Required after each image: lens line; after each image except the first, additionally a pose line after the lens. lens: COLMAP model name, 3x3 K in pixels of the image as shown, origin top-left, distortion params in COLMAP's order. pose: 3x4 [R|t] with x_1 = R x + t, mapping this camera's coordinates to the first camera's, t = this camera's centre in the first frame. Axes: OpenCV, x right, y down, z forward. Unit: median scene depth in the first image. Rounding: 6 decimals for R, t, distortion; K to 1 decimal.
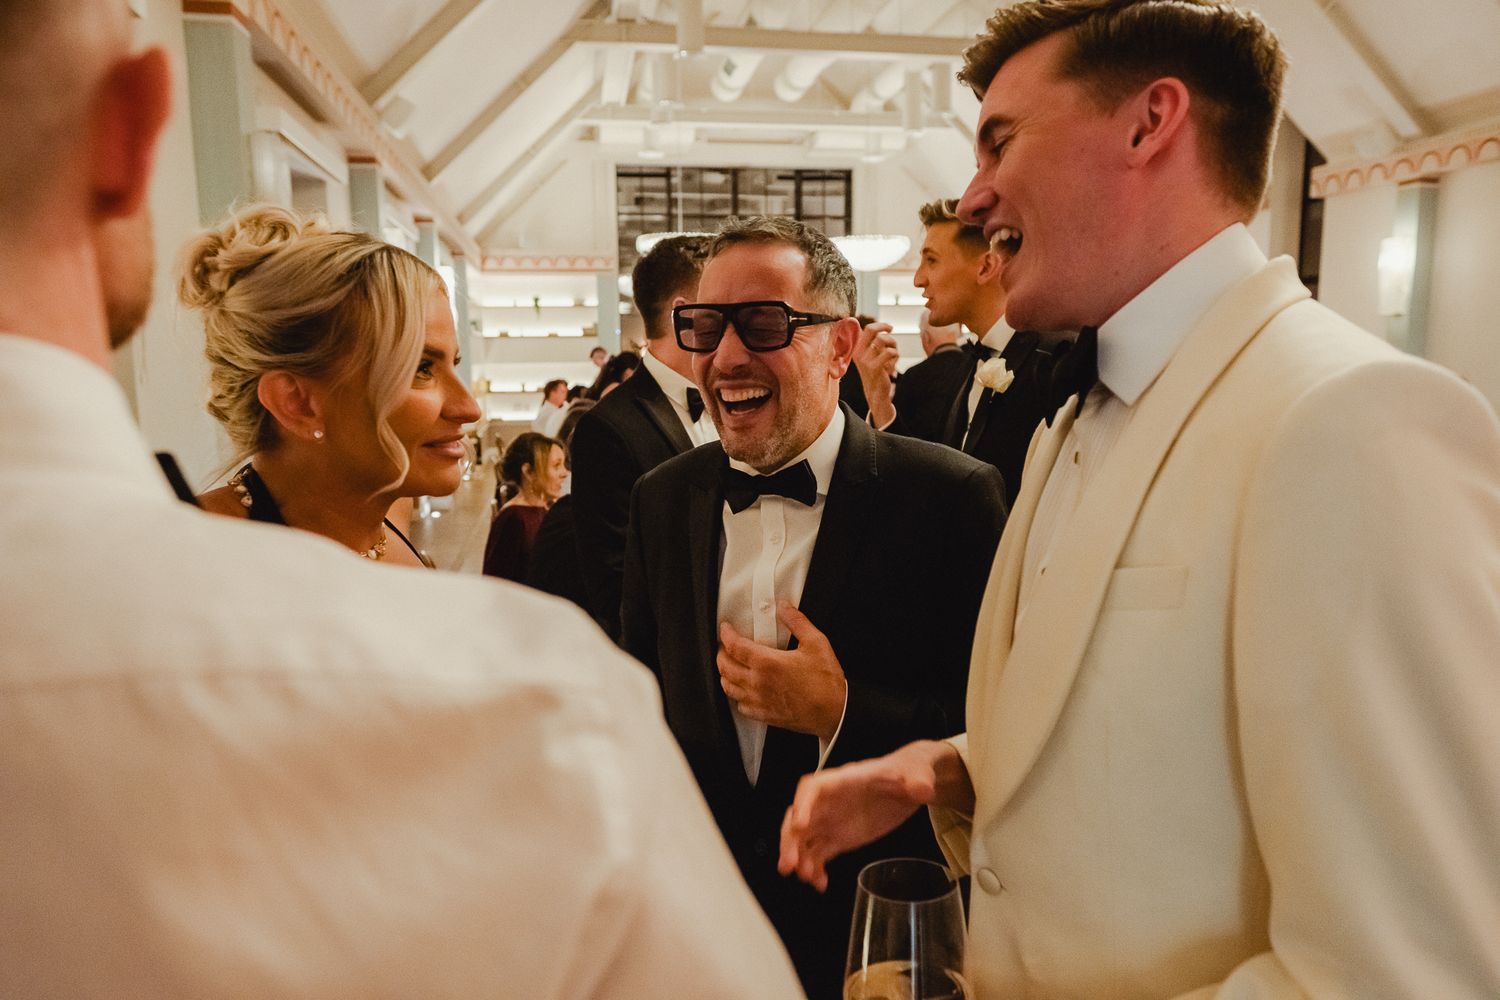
lens RADIAL K [[1067.7, 0, 762.4], [0, 1067.7, 506.1], [0, 0, 1]] dist [0.001665, 0.016643]
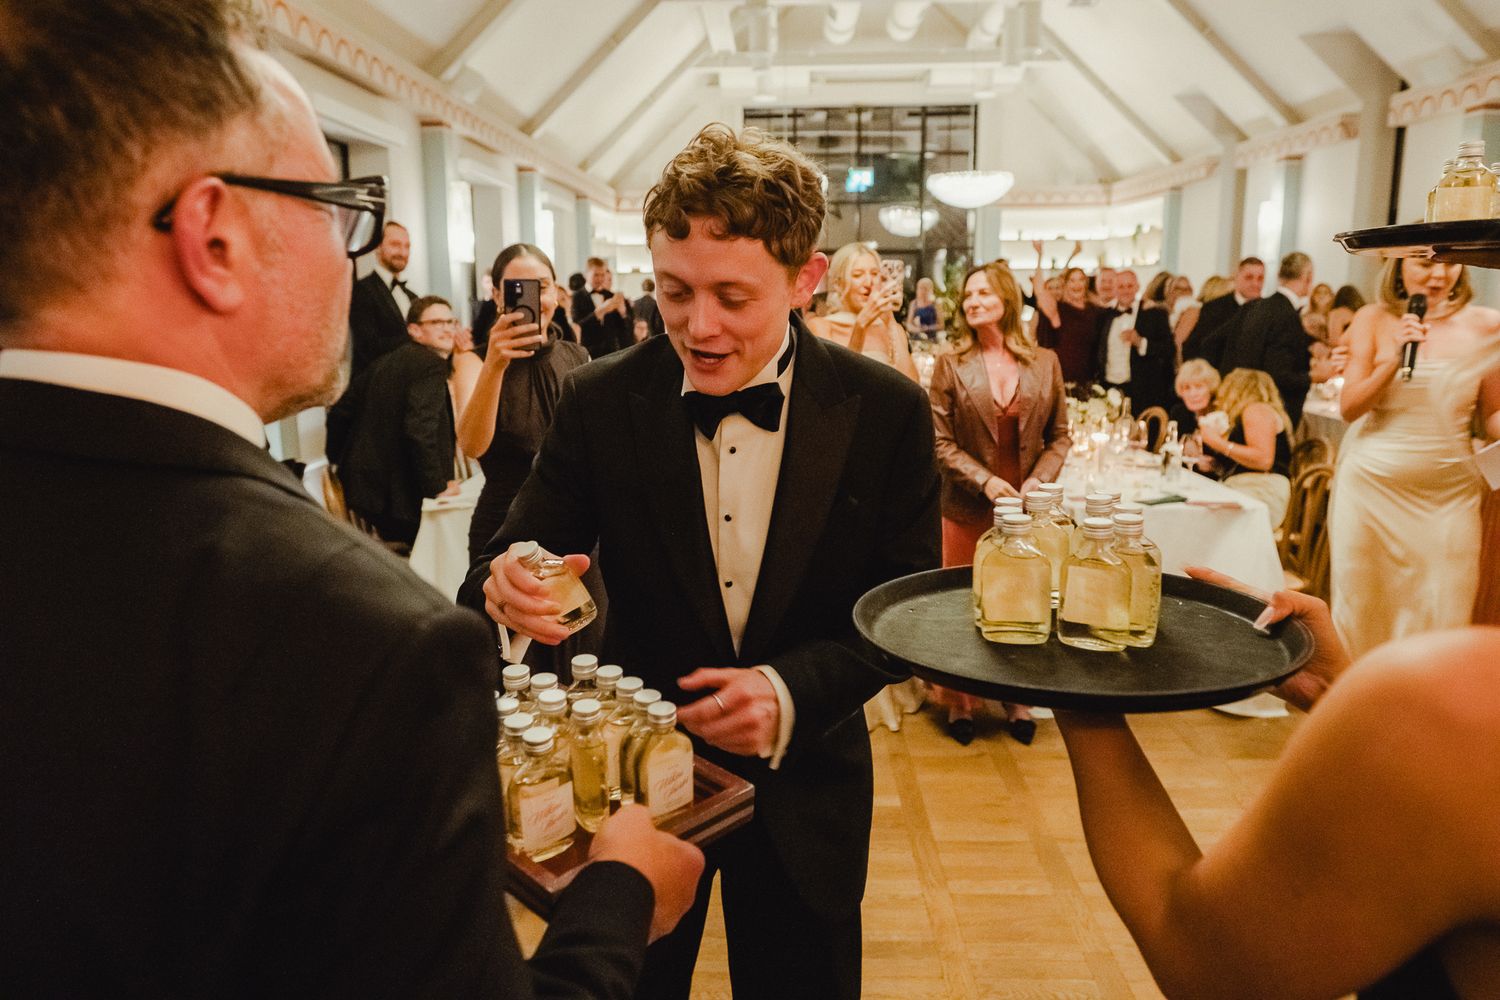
lens RADIAL K [[1067.7, 0, 754.5], [0, 1067.7, 500.9], [0, 0, 1]] dist [0.001665, 0.016643]
pose [[0.978370, 0.042921, -0.202362, 0.119705], [-0.031867, 0.997833, 0.057568, 0.007788], [0.204394, -0.049874, 0.977617, -0.056423]]
